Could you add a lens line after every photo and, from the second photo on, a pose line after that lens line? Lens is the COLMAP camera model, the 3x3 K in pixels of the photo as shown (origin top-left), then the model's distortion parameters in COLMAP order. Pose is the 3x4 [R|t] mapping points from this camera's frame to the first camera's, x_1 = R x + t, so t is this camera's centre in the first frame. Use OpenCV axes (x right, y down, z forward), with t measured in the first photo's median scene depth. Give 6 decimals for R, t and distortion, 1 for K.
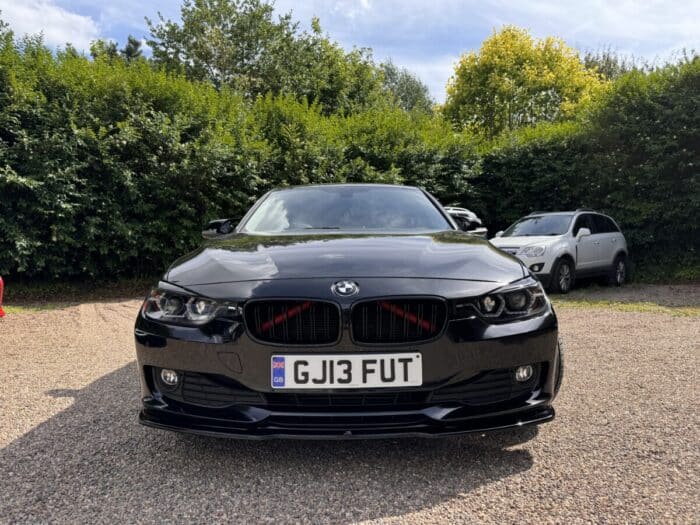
lens RADIAL K [[491.9, 0, 348.1], [0, 491.9, 266.0], [0, 0, 1]] dist [0.070392, -0.094892]
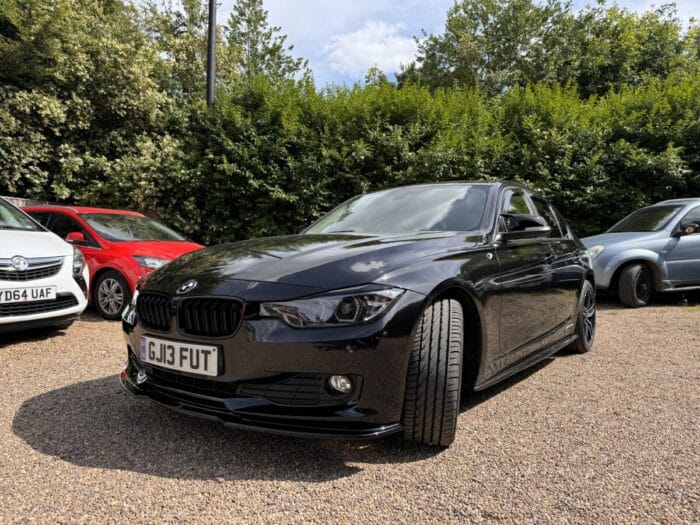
lens RADIAL K [[491.9, 0, 348.1], [0, 491.9, 266.0], [0, 0, 1]] dist [0.070392, -0.094892]
pose [[0.801146, 0.022855, -0.598032, 0.241700], [-0.020706, 0.999731, 0.010468, -0.006231], [0.598110, 0.003996, 0.801404, 0.062794]]
